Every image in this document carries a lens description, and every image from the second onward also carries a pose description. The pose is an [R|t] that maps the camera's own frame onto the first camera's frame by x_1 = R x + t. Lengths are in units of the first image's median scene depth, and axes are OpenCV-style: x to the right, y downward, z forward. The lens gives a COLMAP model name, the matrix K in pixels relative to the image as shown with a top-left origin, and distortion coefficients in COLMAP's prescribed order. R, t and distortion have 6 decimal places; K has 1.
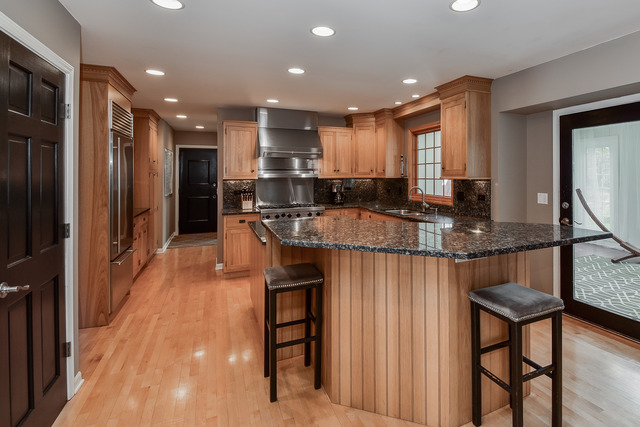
lens RADIAL K [[278.8, 0, 320.0], [0, 278.8, 176.8], [0, 0, 1]] dist [-0.000101, -0.000024]
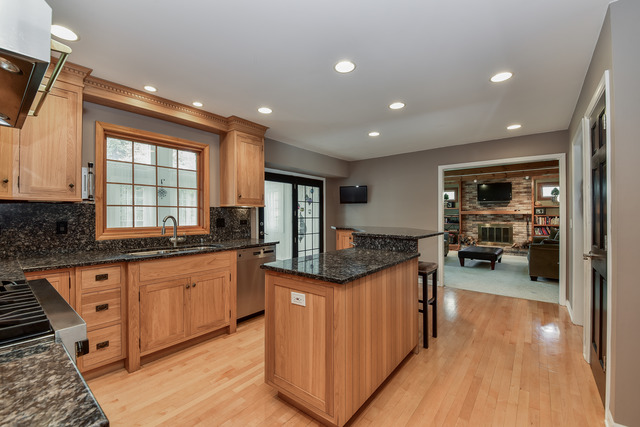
lens RADIAL K [[270.0, 0, 320.0], [0, 270.0, 213.5], [0, 0, 1]] dist [-0.000610, -0.000078]
pose [[-0.502948, 0.007076, 0.864288, -0.608641], [0.001936, 0.999973, -0.007061, 0.043561], [-0.864315, -0.001878, -0.502948, 1.270911]]
